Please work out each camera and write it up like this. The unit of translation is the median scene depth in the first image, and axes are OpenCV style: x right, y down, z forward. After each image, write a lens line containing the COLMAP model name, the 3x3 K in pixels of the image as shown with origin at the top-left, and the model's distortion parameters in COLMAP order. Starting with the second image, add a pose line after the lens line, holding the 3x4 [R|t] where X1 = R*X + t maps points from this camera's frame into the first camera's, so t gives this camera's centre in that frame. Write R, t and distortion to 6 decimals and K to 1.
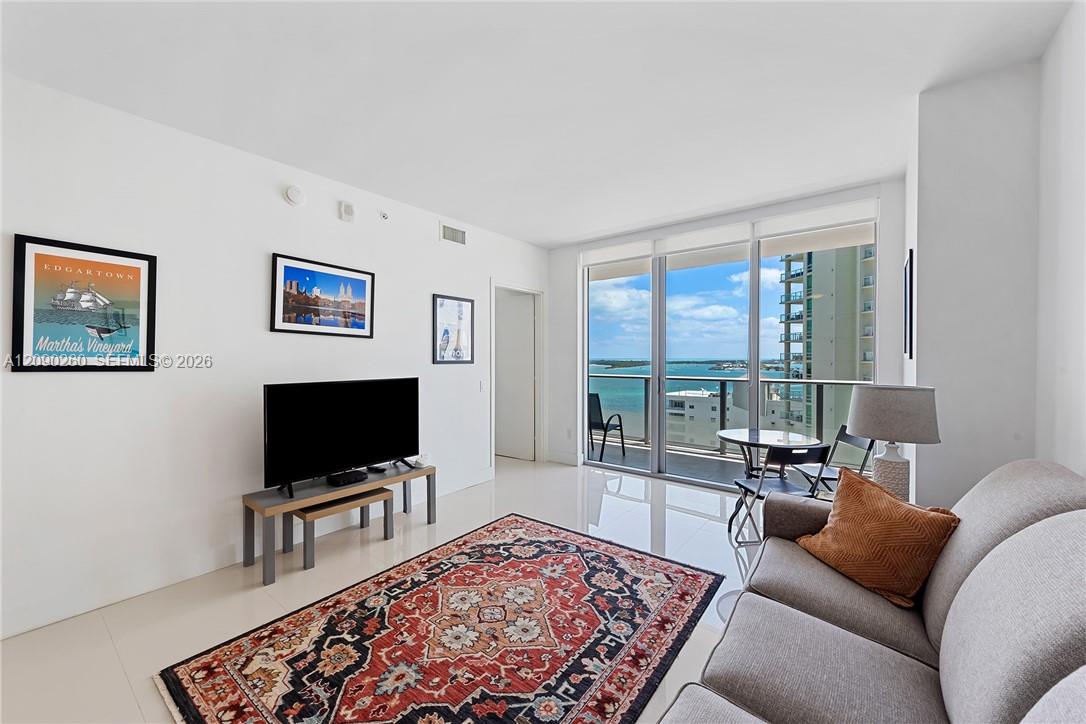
lens RADIAL K [[420.9, 0, 541.3], [0, 420.9, 362.0], [0, 0, 1]] dist [0.017052, -0.006130]
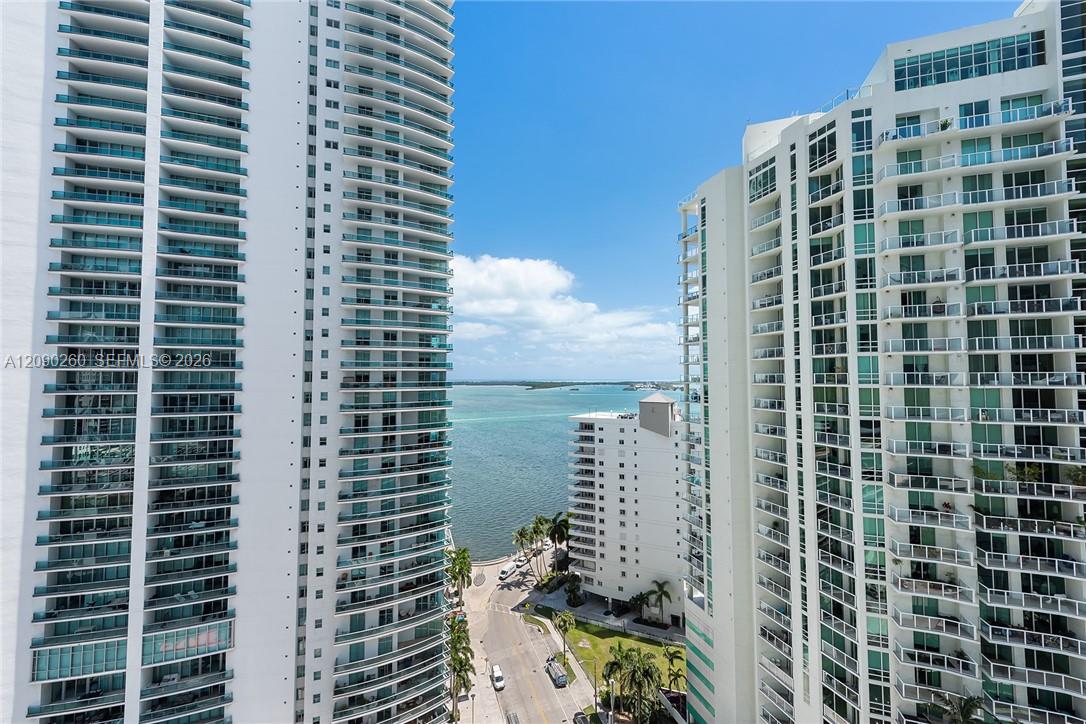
lens RADIAL K [[420.9, 0, 541.3], [0, 420.9, 362.0], [0, 0, 1]] dist [0.017052, -0.006130]
pose [[0.982849, 0.007134, 0.184272, 1.366460], [0.002121, 0.998748, -0.049978, -0.057050], [-0.184398, 0.049512, 0.981604, 1.861112]]
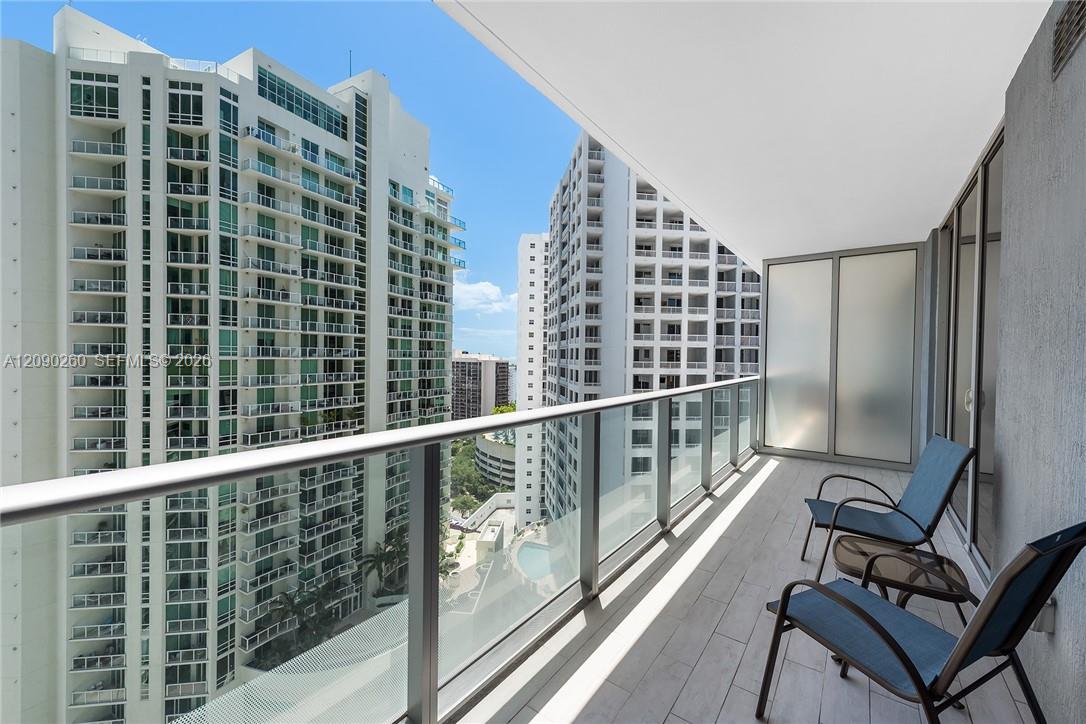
lens RADIAL K [[420.9, 0, 541.3], [0, 420.9, 362.0], [0, 0, 1]] dist [0.017052, -0.006130]
pose [[-0.014409, -0.014258, 0.999795, -0.617668], [-0.003612, 0.999893, 0.014207, -0.048992], [-0.999890, -0.003407, -0.014459, 2.797453]]
